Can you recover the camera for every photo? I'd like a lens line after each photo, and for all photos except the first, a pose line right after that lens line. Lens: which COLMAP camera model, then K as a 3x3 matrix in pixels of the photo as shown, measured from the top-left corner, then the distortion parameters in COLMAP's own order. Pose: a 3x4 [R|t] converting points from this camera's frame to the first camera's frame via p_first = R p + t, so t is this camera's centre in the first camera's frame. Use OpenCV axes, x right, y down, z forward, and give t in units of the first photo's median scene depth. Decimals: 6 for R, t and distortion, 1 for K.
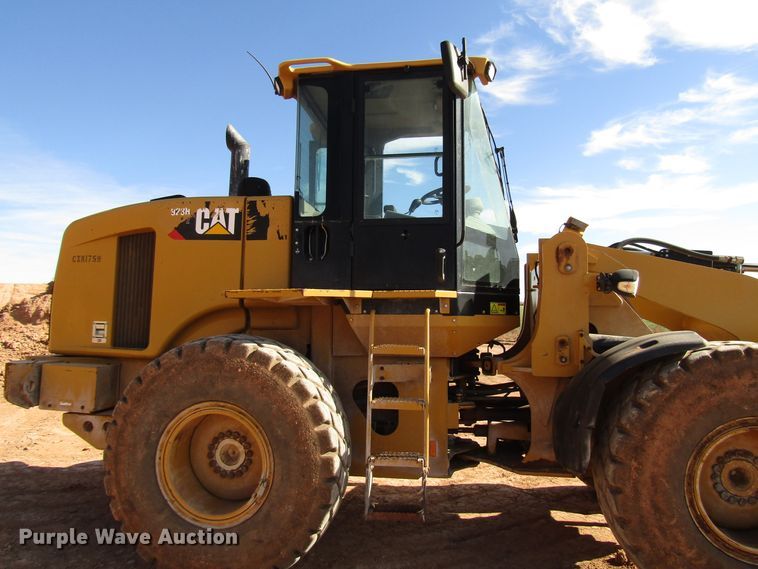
lens RADIAL K [[542.0, 0, 376.9], [0, 542.0, 284.3], [0, 0, 1]] dist [-0.004028, -0.004614]
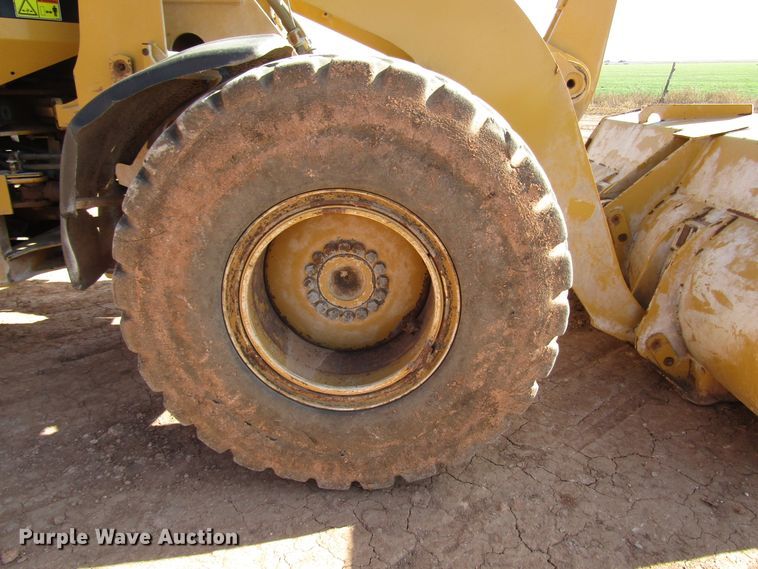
lens RADIAL K [[542.0, 0, 377.7], [0, 542.0, 285.0], [0, 0, 1]] dist [-0.004028, -0.004614]
pose [[0.988200, -0.055308, 0.142832, 0.561569], [-0.008375, 0.911621, 0.410947, 0.087708], [-0.152937, -0.407294, 0.900401, 0.374236]]
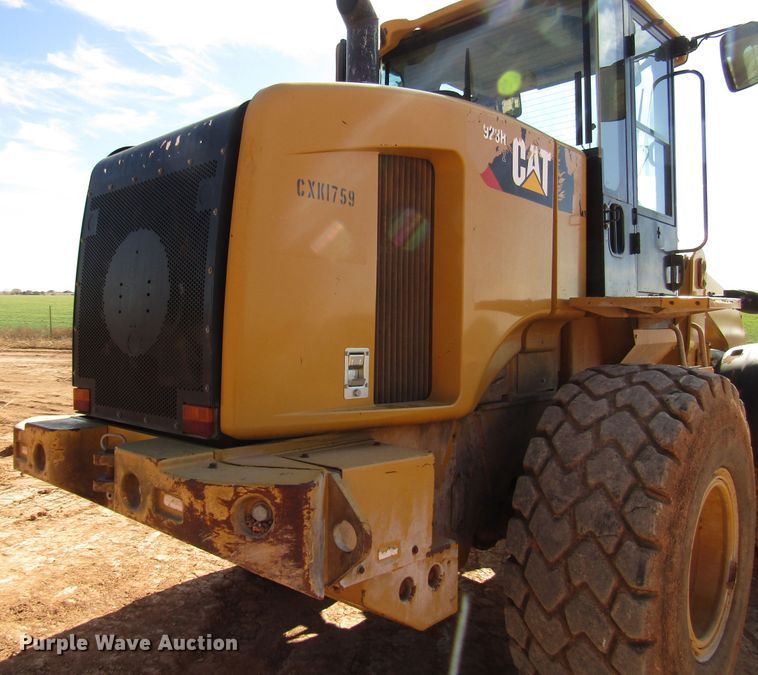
lens RADIAL K [[646.2, 0, 302.5], [0, 646.2, 335.3], [0, 0, 1]] dist [-0.004238, -0.003798]
pose [[0.610360, -0.017587, 0.791929, -1.204217], [-0.060372, 0.995813, 0.068645, 0.033779], [-0.789820, -0.089708, 0.606743, 0.930375]]
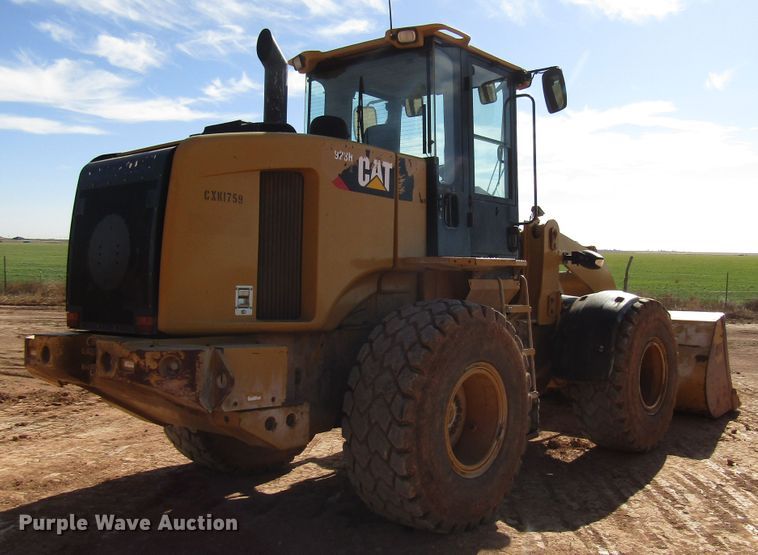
lens RADIAL K [[751.1, 0, 422.0], [0, 751.1, 284.4], [0, 0, 1]] dist [-0.012432, 0.000000]
pose [[0.489762, -0.004864, 0.871843, -1.636479], [-0.074300, 0.996114, 0.047296, 0.000899], [-0.868685, -0.087942, 0.487497, 0.380969]]
